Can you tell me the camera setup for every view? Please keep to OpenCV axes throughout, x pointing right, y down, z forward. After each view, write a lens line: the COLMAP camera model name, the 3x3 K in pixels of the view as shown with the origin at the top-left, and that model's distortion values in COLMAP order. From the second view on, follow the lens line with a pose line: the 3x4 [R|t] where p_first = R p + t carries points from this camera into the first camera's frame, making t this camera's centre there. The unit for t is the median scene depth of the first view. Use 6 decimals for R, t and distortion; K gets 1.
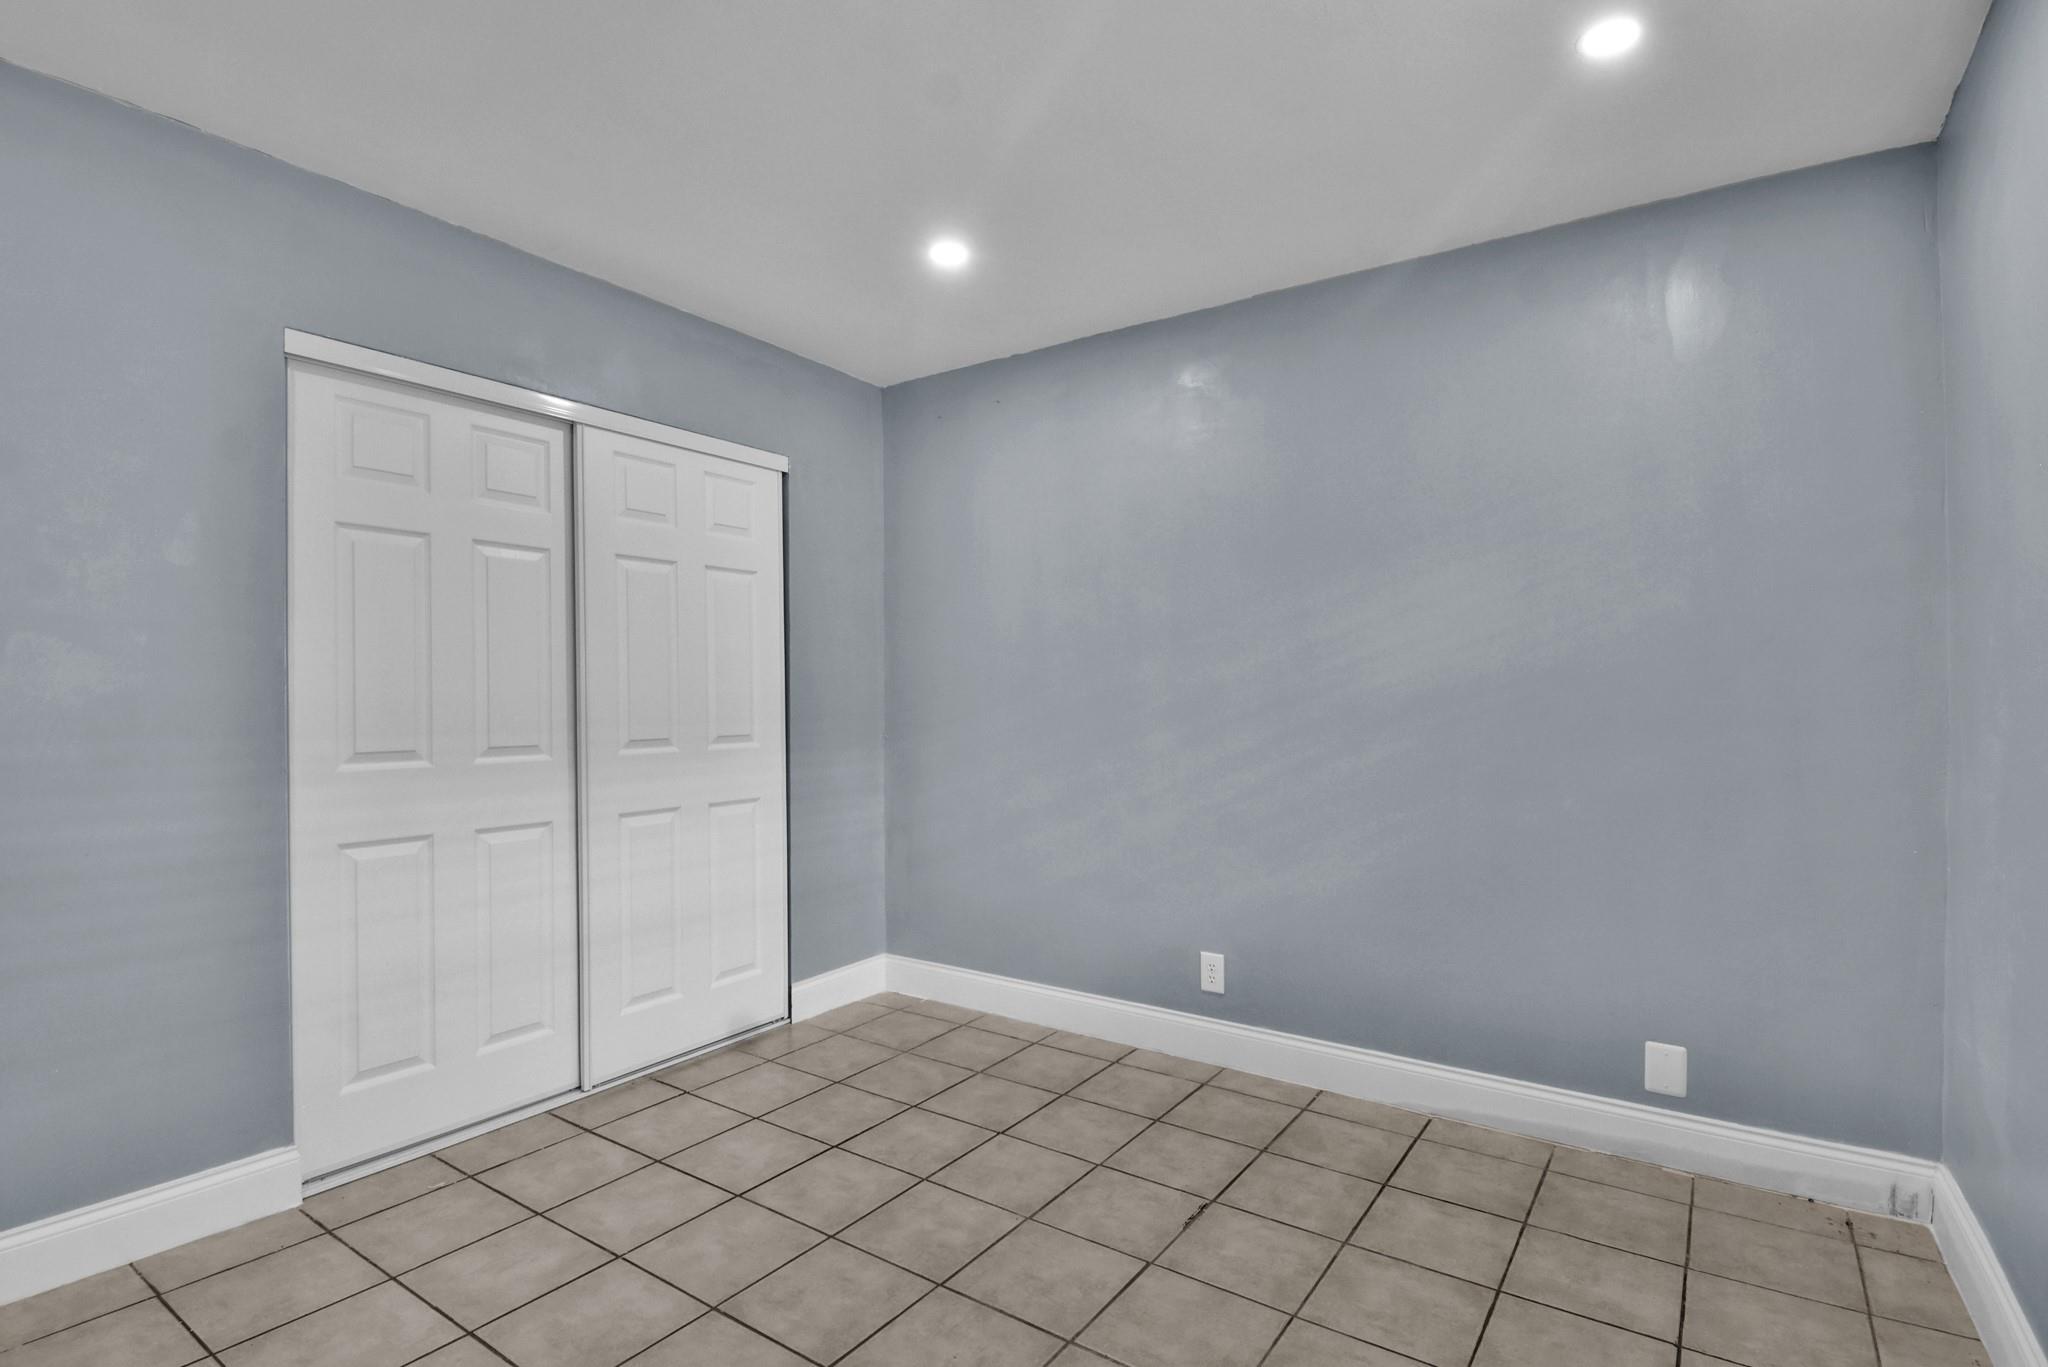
lens RADIAL K [[1002.0, 0, 1012.8], [0, 1002.0, 688.5], [0, 0, 1]] dist [0.002365, -0.000533]
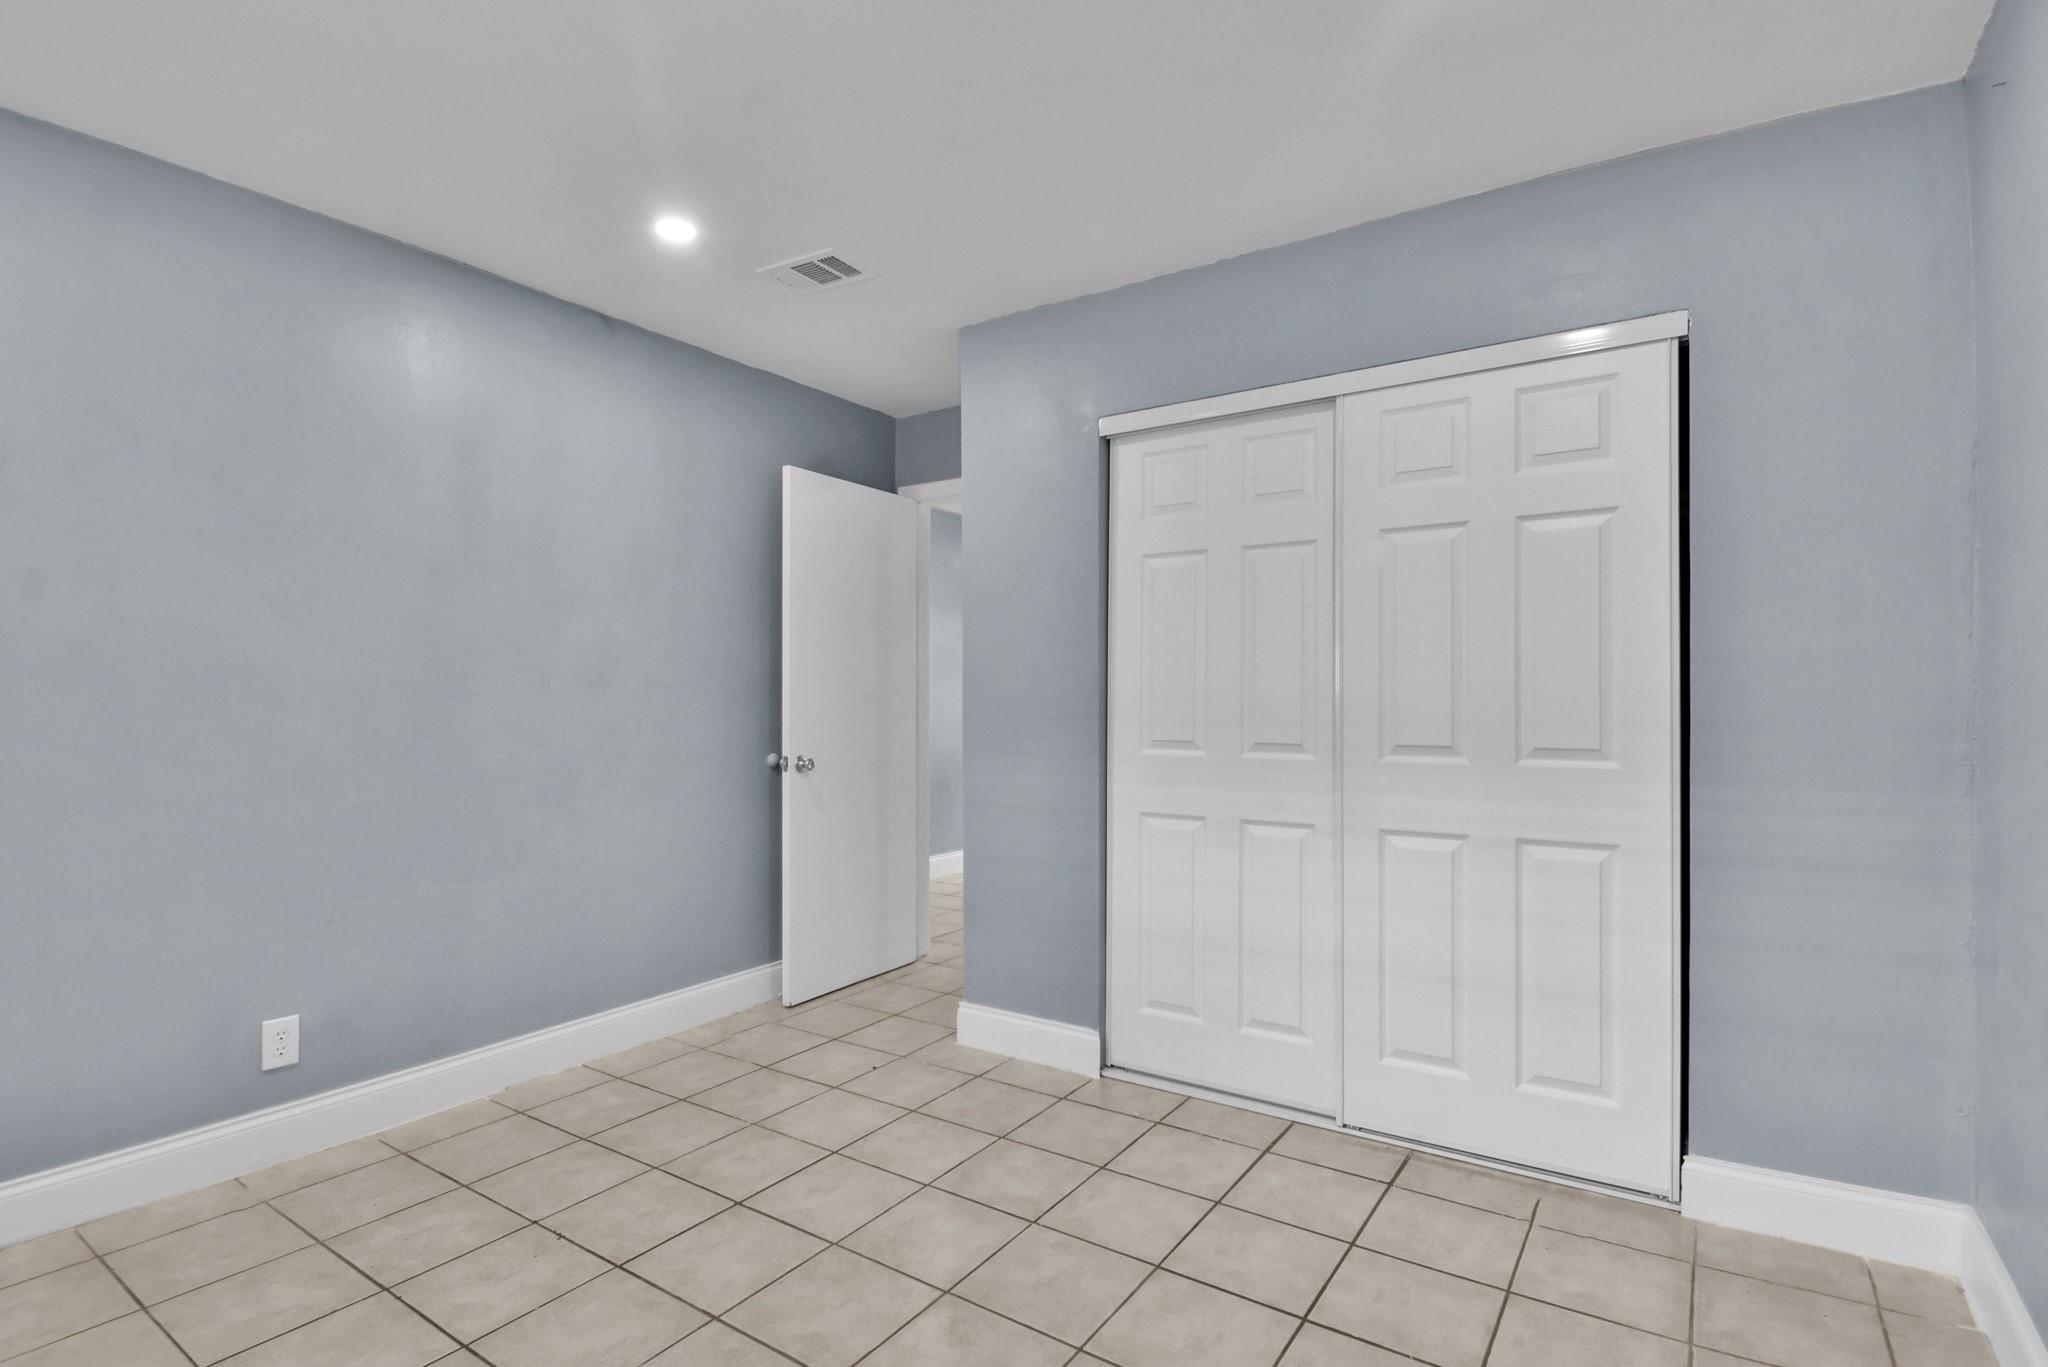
lens RADIAL K [[1002.0, 0, 1012.8], [0, 1002.0, 688.5], [0, 0, 1]] dist [0.002365, -0.000533]
pose [[0.006035, -0.002031, -0.999980, 0.478615], [0.013385, 0.999909, -0.001950, 0.000754], [0.999892, -0.013373, 0.006062, 0.689797]]
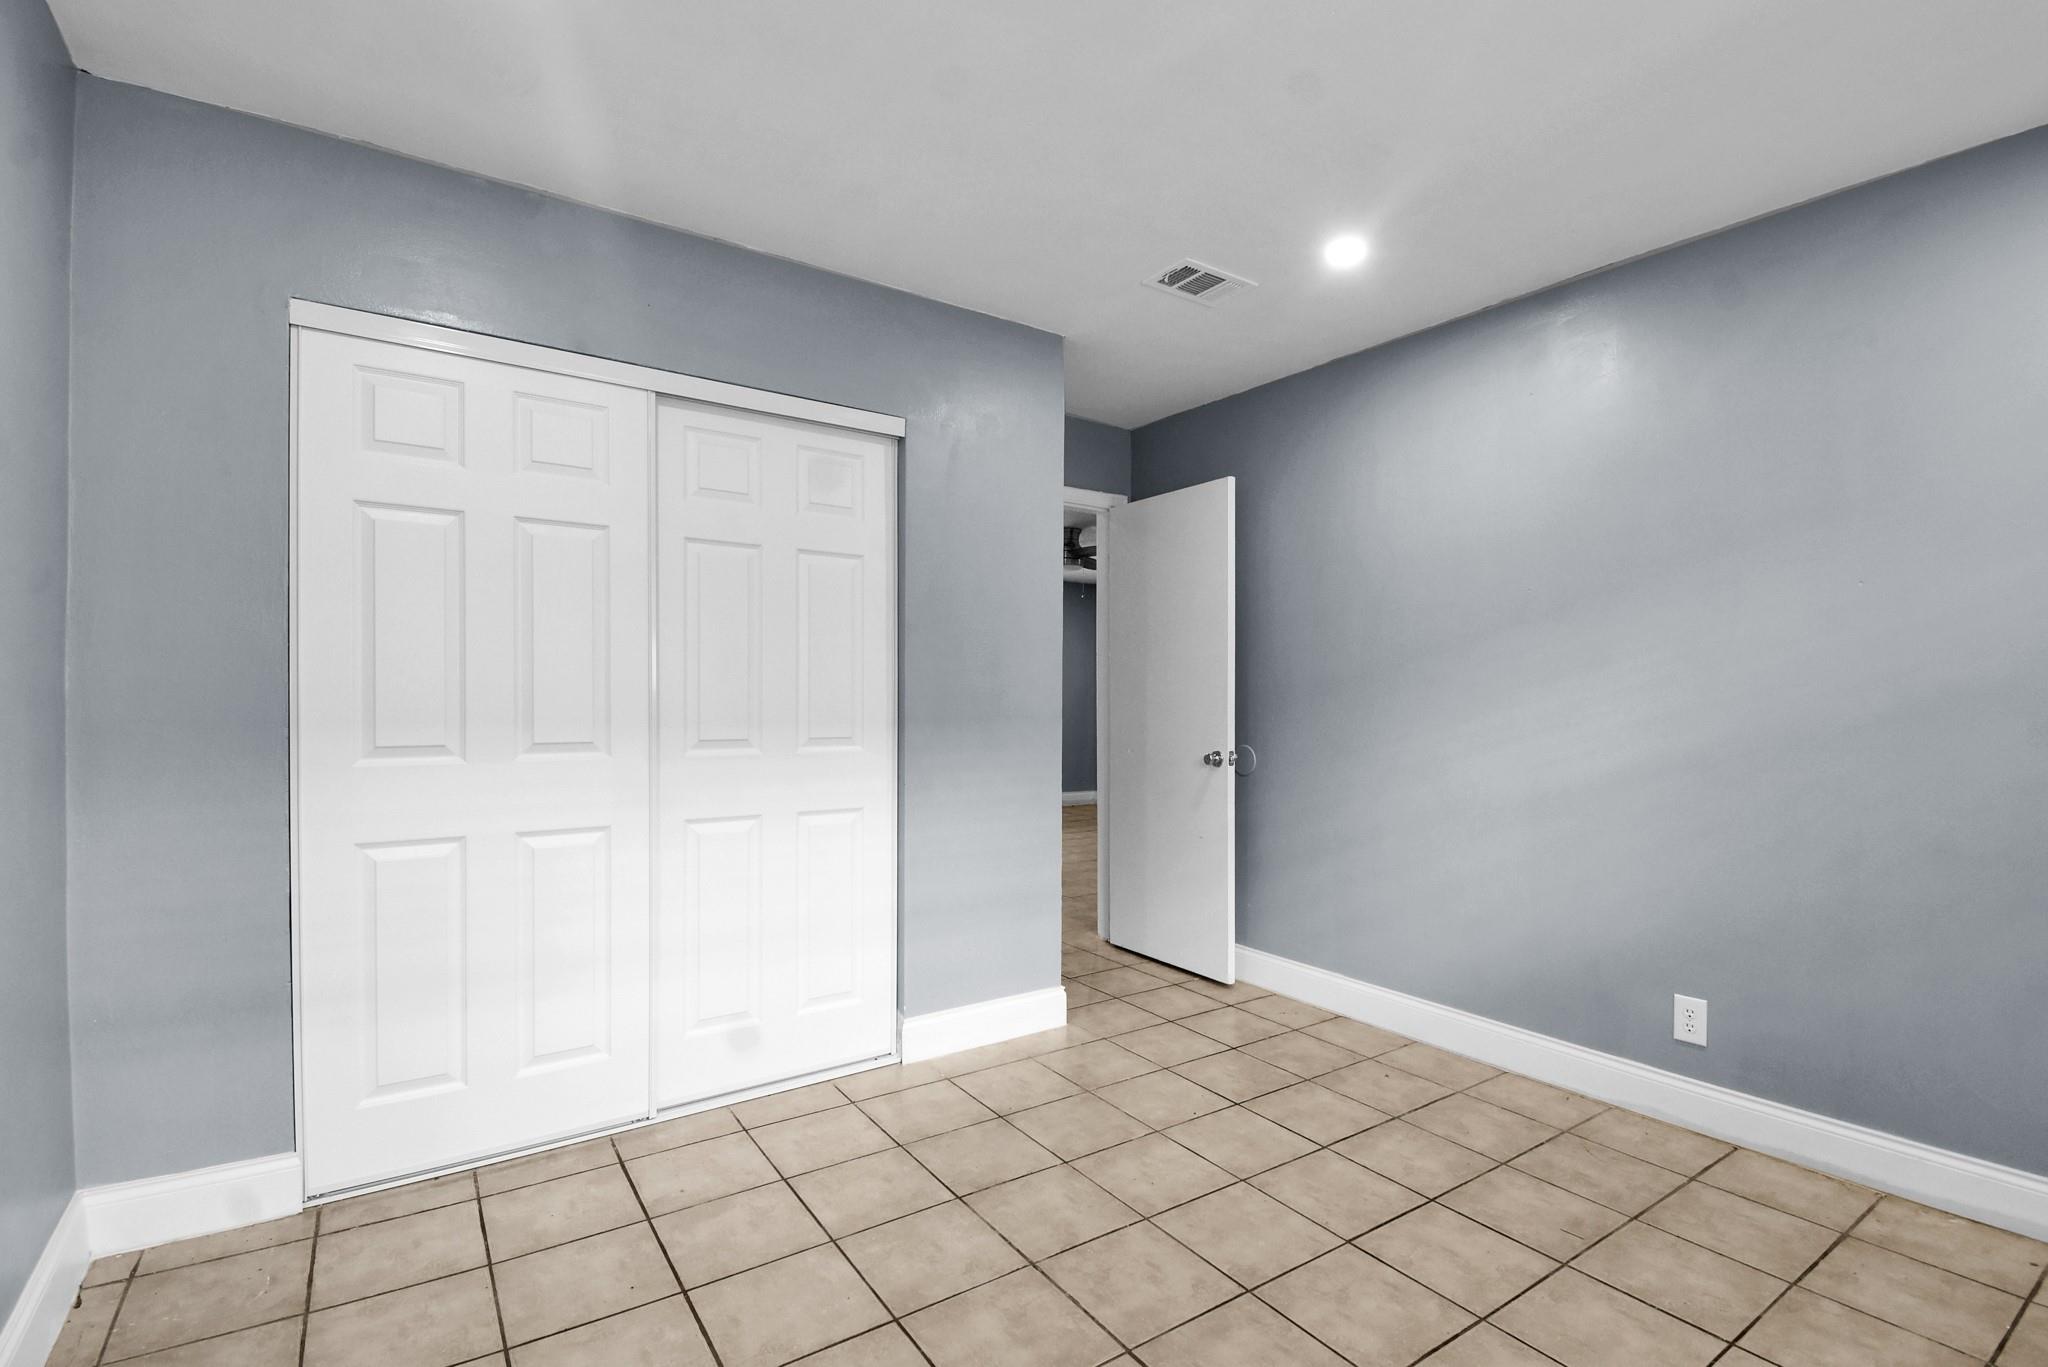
lens RADIAL K [[930.5, 0, 1067.4], [0, 930.5, 722.2], [0, 0, 1]] dist [0.077811, -0.068837]
pose [[0.945581, 0.022057, -0.324637, 0.215721], [-0.011058, 0.999302, 0.035685, 0.001774], [0.325198, -0.030153, 0.945165, 0.323345]]
